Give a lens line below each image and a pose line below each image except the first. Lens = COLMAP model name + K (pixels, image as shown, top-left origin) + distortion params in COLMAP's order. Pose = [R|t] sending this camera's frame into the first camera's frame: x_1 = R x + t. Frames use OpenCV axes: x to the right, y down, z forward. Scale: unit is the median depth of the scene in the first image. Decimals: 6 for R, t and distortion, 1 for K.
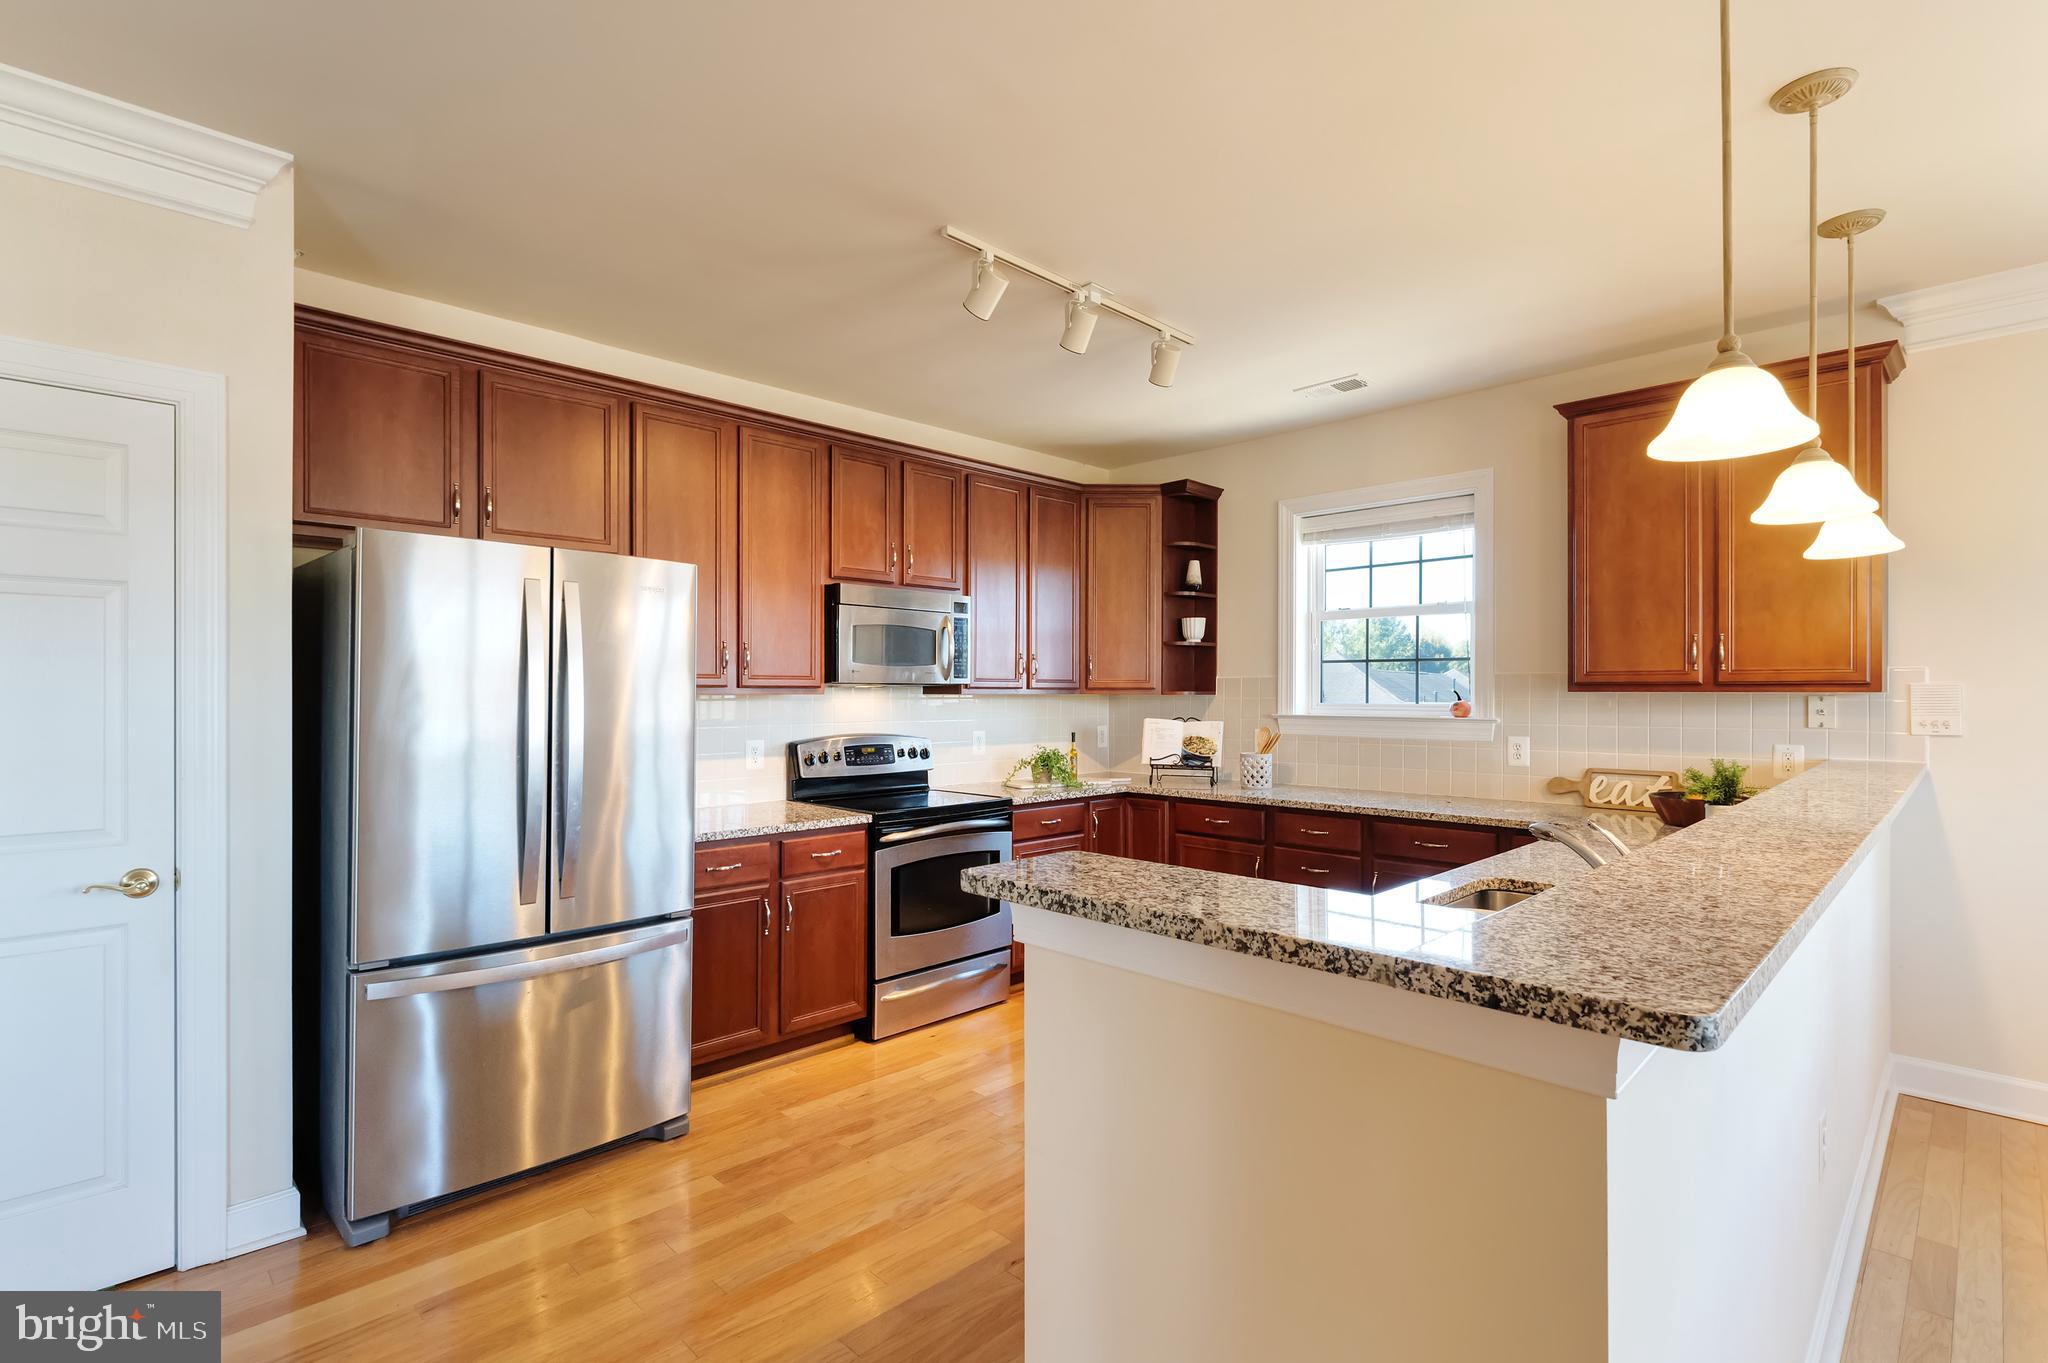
lens RADIAL K [[968.7, 0, 1009.5], [0, 968.7, 691.8], [0, 0, 1]] dist [0.001689, -0.000045]
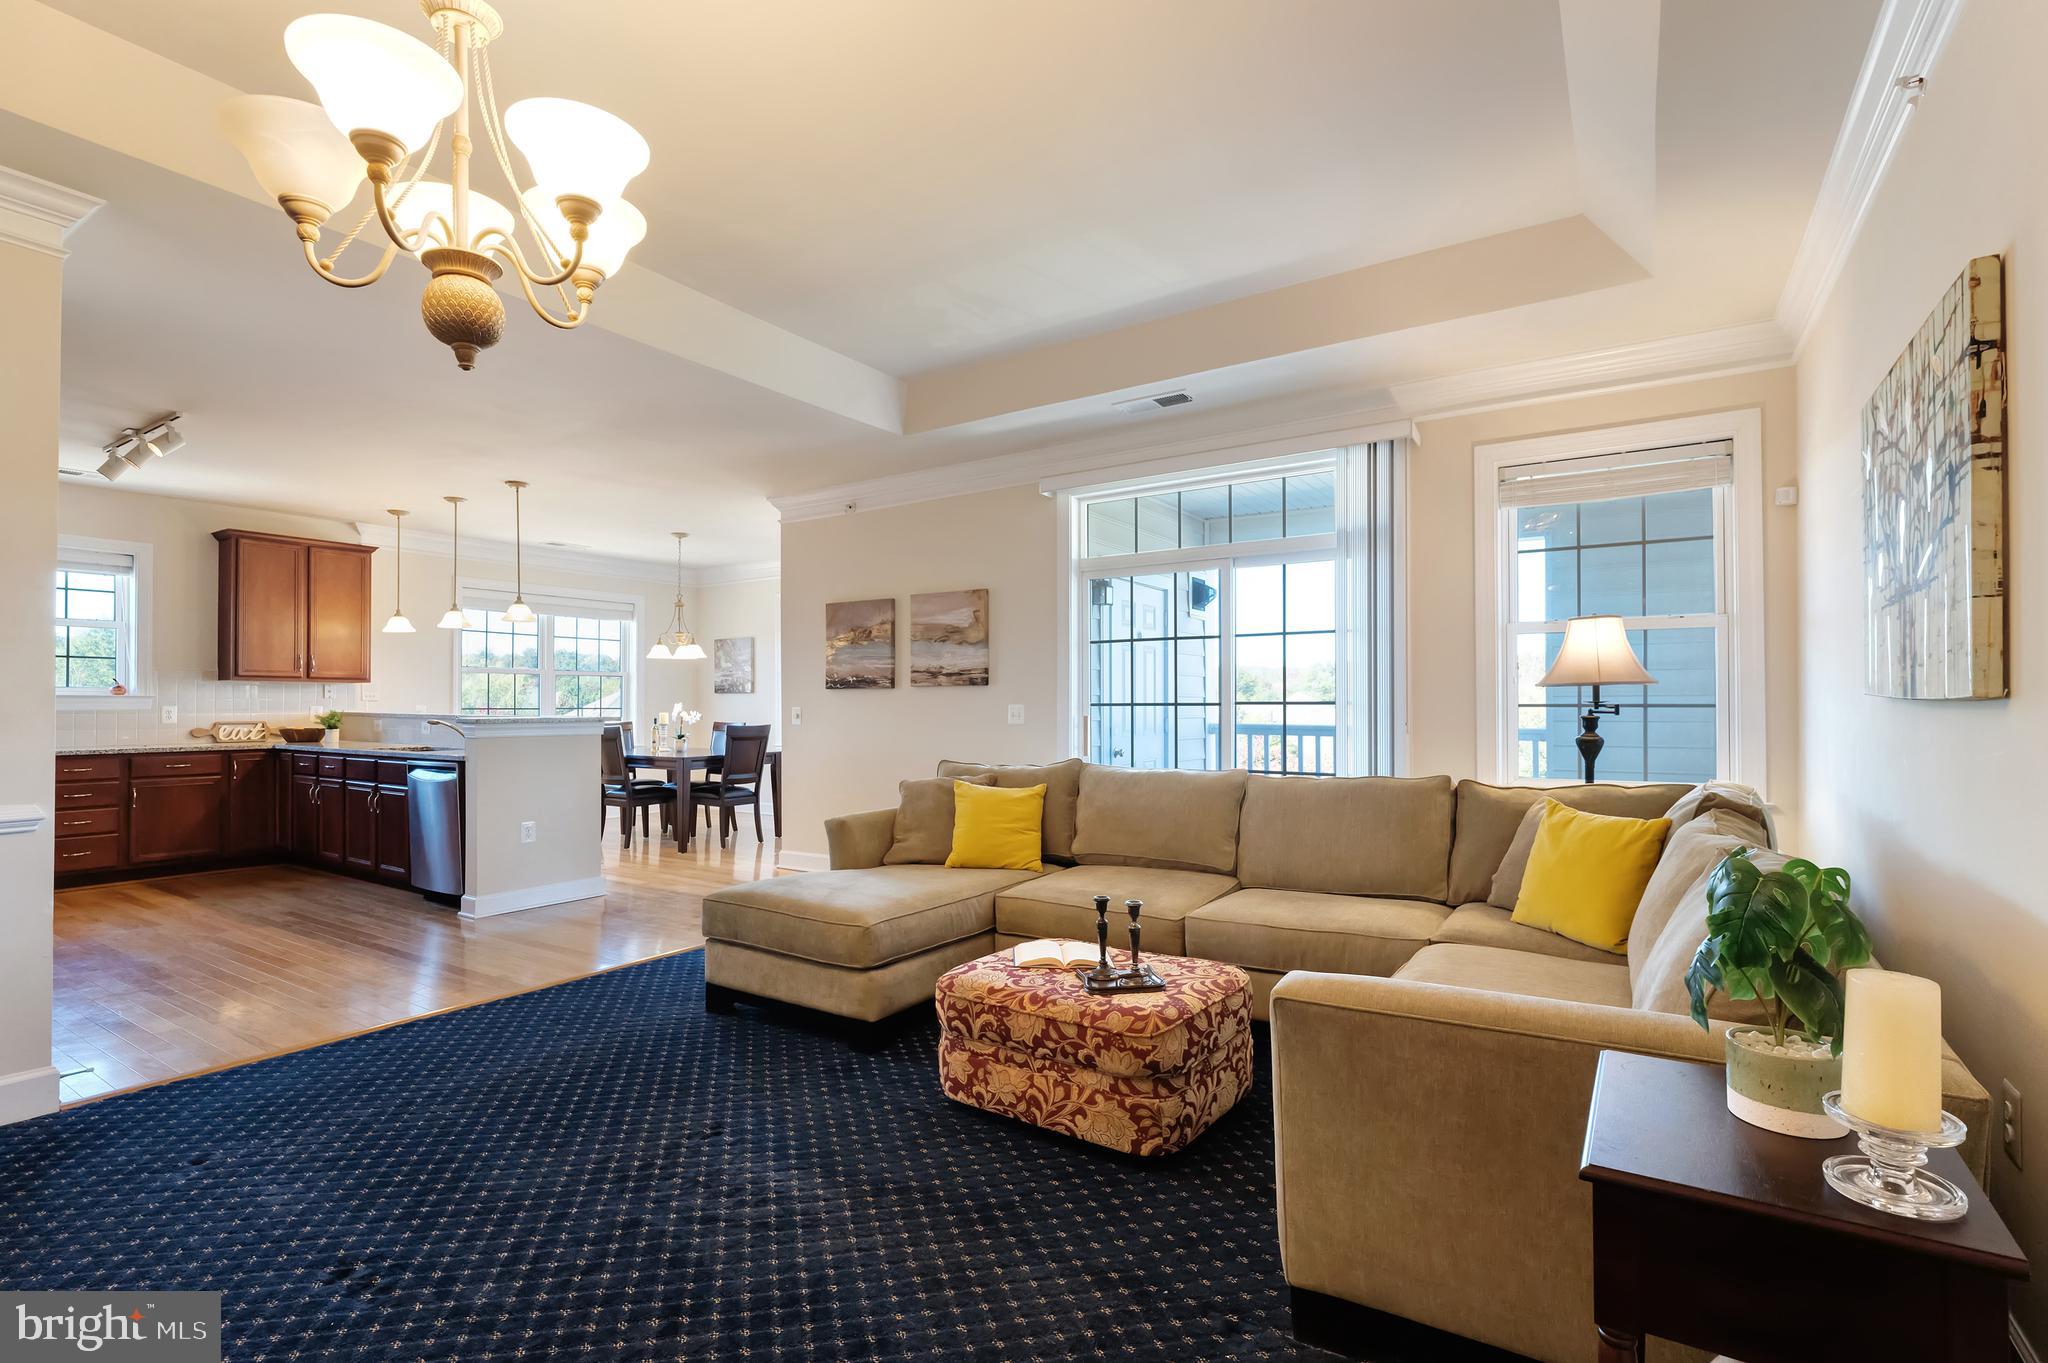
lens RADIAL K [[961.3, 0, 1028.6], [0, 961.3, 699.3], [0, 0, 1]] dist [-0.000343, -0.006904]
pose [[-0.210227, 0.006547, 0.977631, -1.353830], [-0.002032, 0.999972, -0.007134, 0.041362], [-0.977651, -0.003486, -0.210208, -0.108818]]
